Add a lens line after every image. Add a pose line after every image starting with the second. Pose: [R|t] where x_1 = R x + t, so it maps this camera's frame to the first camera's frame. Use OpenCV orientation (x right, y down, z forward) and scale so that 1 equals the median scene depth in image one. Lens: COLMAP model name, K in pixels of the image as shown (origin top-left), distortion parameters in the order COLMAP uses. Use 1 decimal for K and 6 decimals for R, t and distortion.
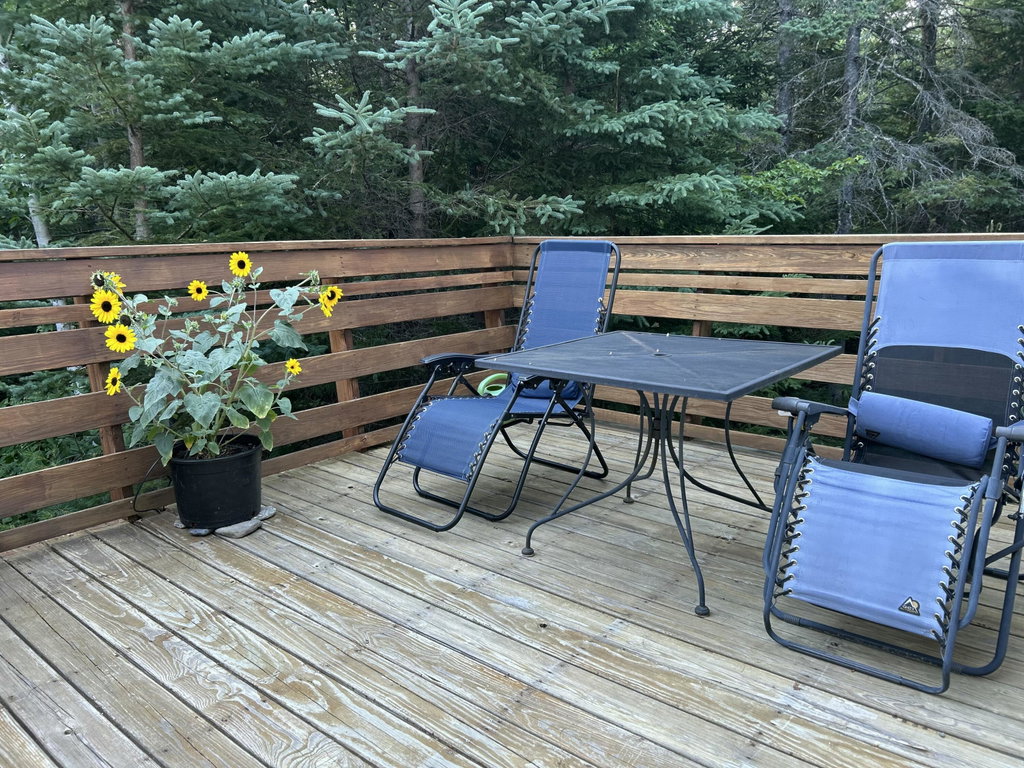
lens RADIAL K [[763.5, 0, 511.9], [0, 763.5, 393.8], [0, 0, 1]] dist [0.060409, -0.080238]
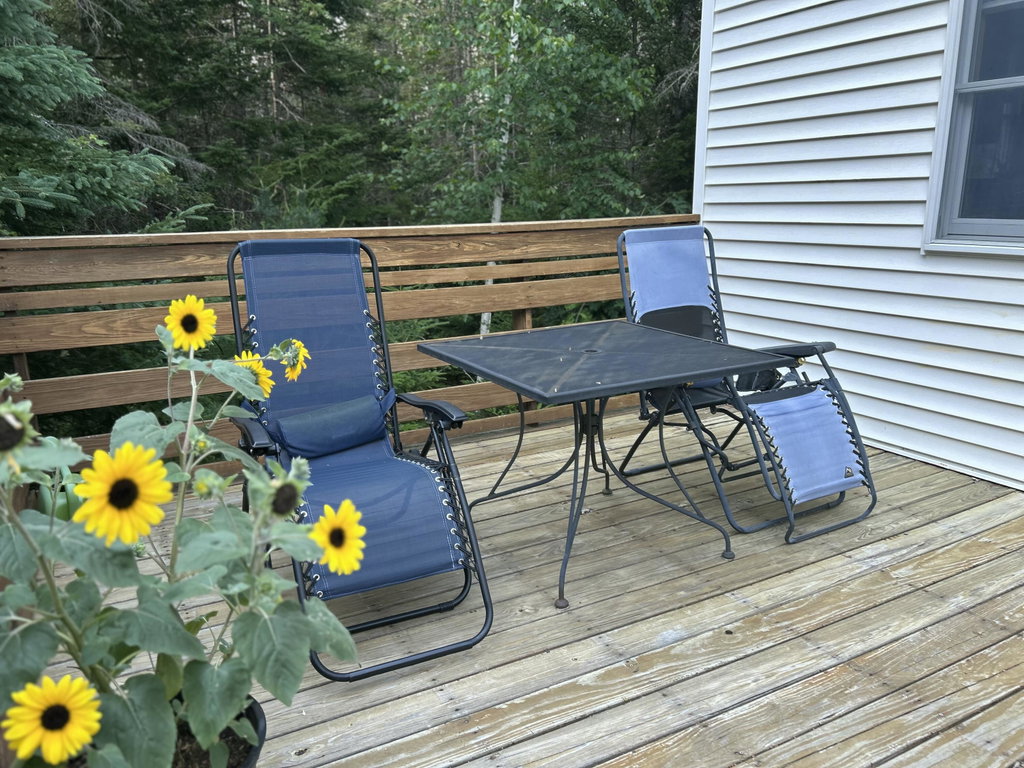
lens RADIAL K [[805.4, 0, 512.0], [0, 805.4, 384.0], [0, 0, 1]] dist [0.088754, -0.100125]
pose [[0.352986, -0.190101, 0.916113, -0.716460], [0.220865, 0.968399, 0.115850, -0.128413], [-0.909186, 0.161444, 0.383818, 0.647279]]
